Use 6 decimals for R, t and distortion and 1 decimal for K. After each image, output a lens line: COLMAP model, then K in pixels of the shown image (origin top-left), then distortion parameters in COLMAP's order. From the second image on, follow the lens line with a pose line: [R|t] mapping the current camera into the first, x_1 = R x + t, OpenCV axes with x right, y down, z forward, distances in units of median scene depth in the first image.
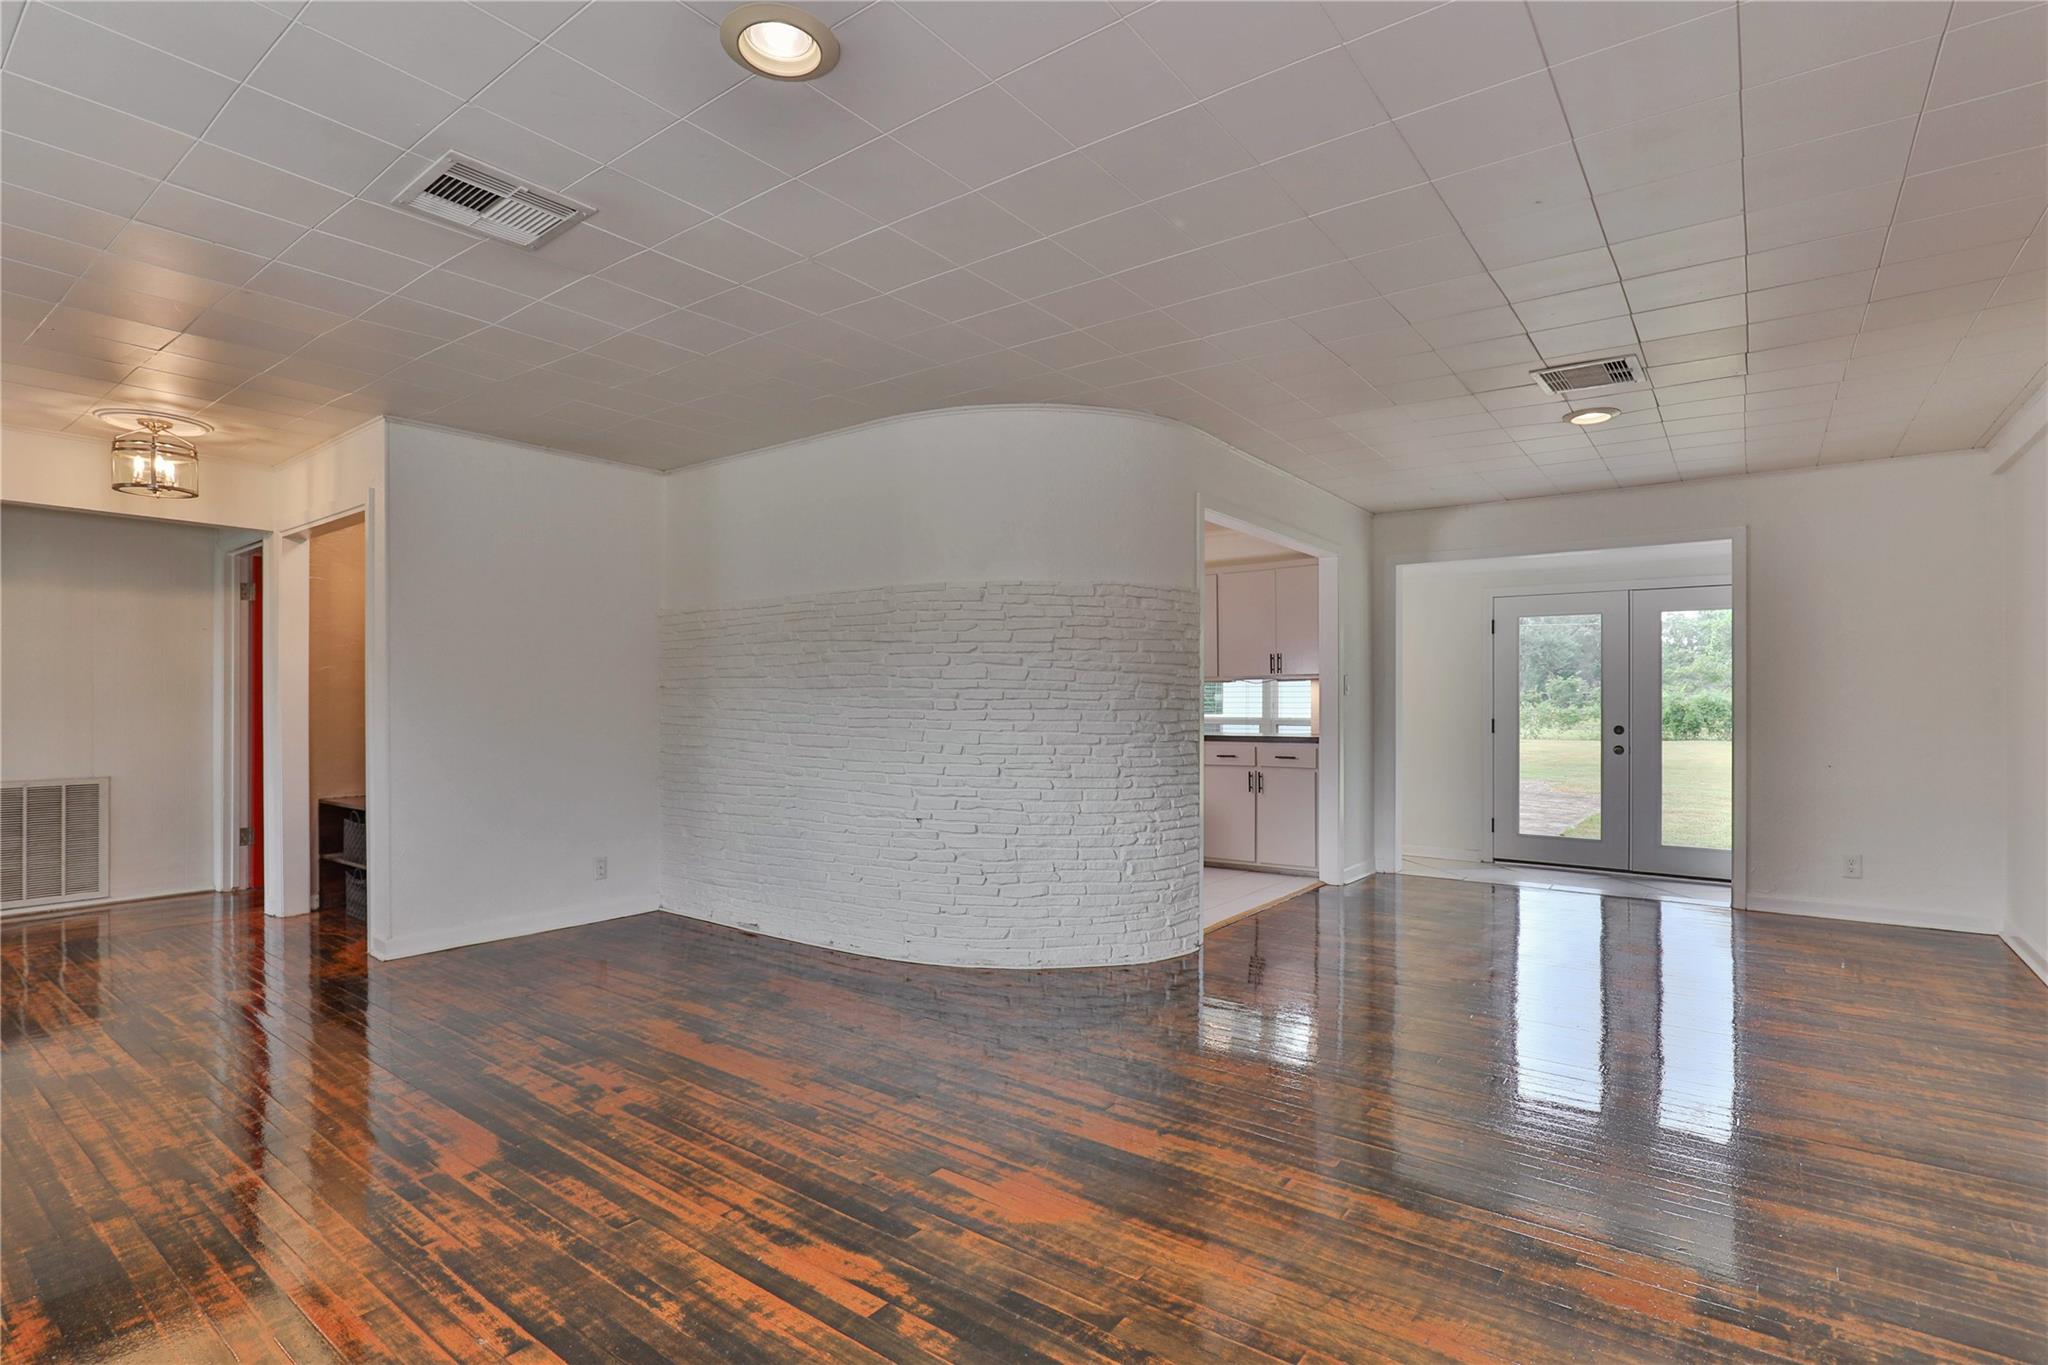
lens RADIAL K [[980.3, 0, 1024.0], [0, 980.3, 698.7], [0, 0, 1]] dist [-0.012622, 0.000751]
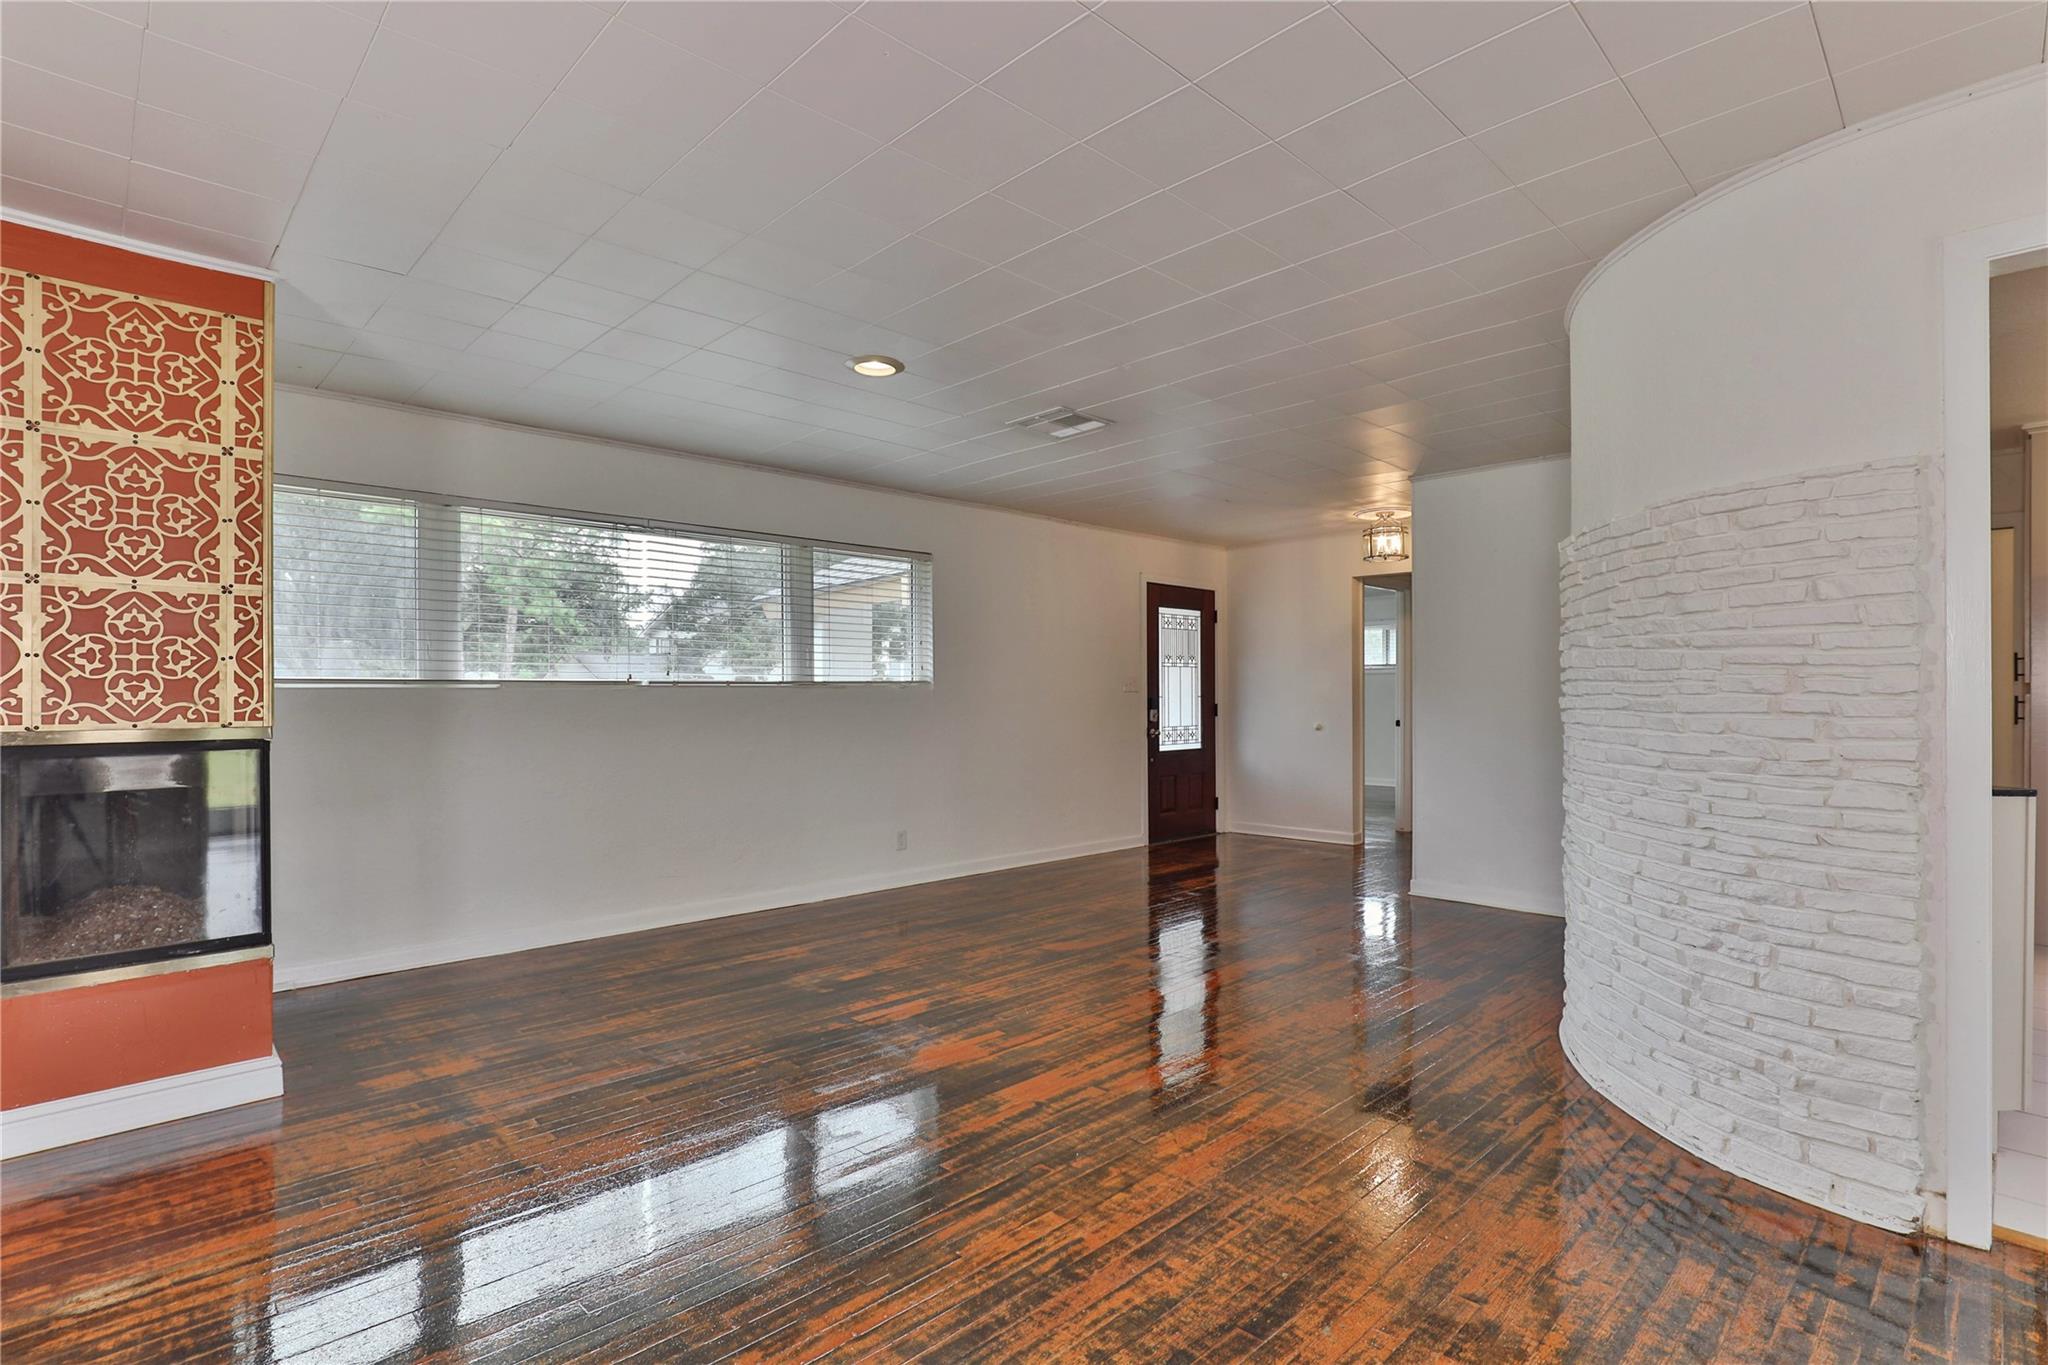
lens RADIAL K [[991.2, 0, 1026.5], [0, 991.2, 697.1], [0, 0, 1]] dist [-0.011859, 0.000457]
pose [[-0.150238, 0.001709, -0.988648, 1.275148], [0.006747, 0.999977, 0.000703, 0.000551], [0.988627, -0.006565, -0.150246, 1.214816]]
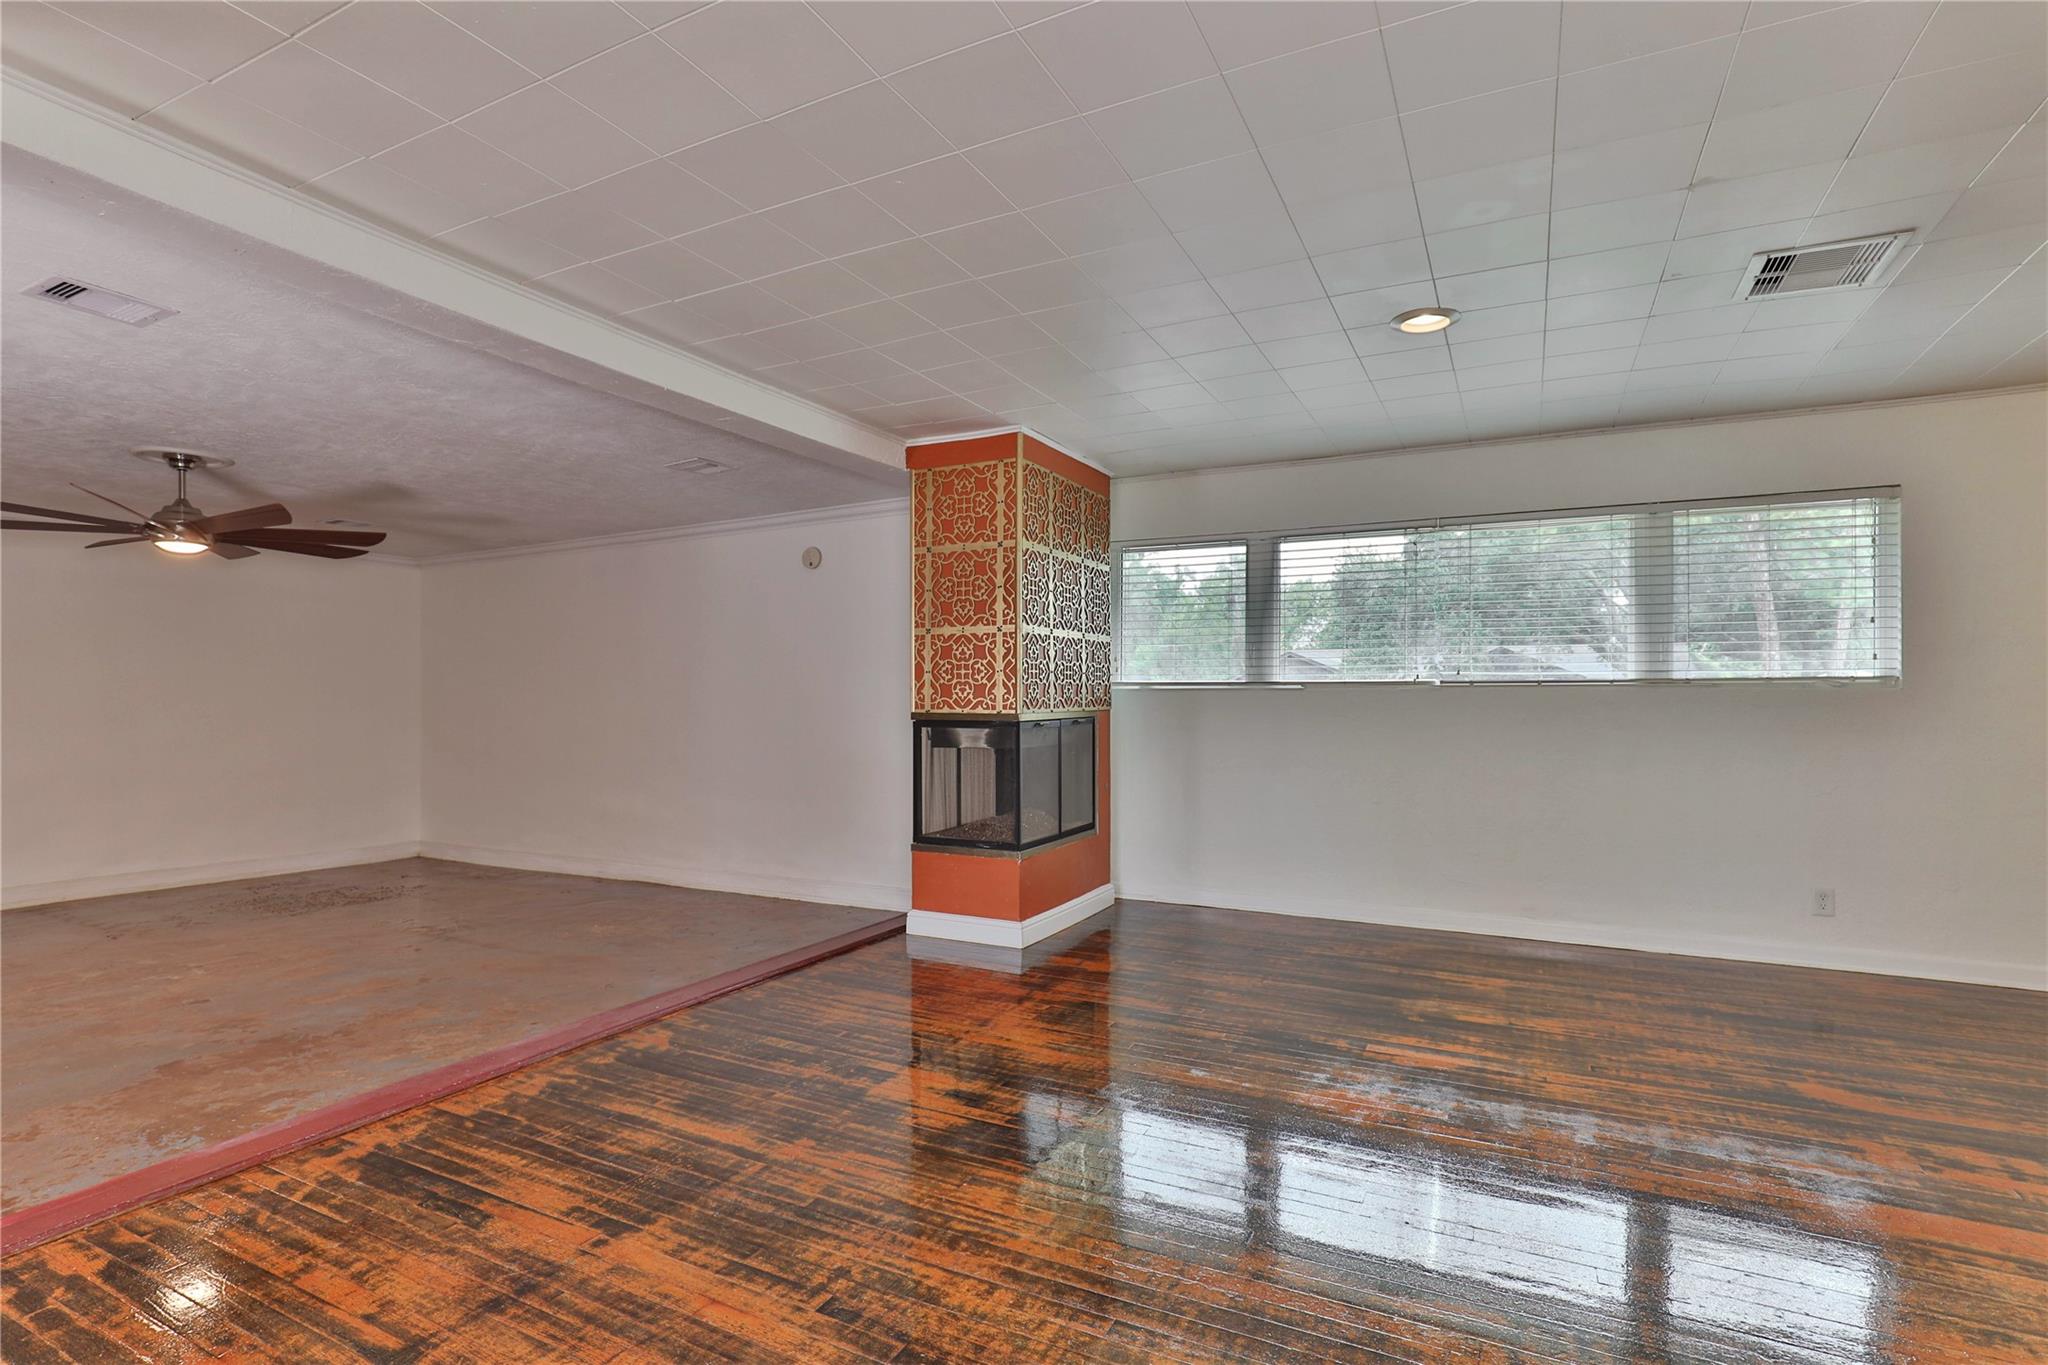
lens RADIAL K [[980.3, 0, 1024.0], [0, 980.3, 698.7], [0, 0, 1]] dist [-0.012622, 0.000751]
pose [[-0.983985, -0.002289, -0.178238, 0.574597], [-0.001998, 0.999996, -0.001811, 0.005638], [0.178241, -0.001426, -0.983986, 1.959887]]
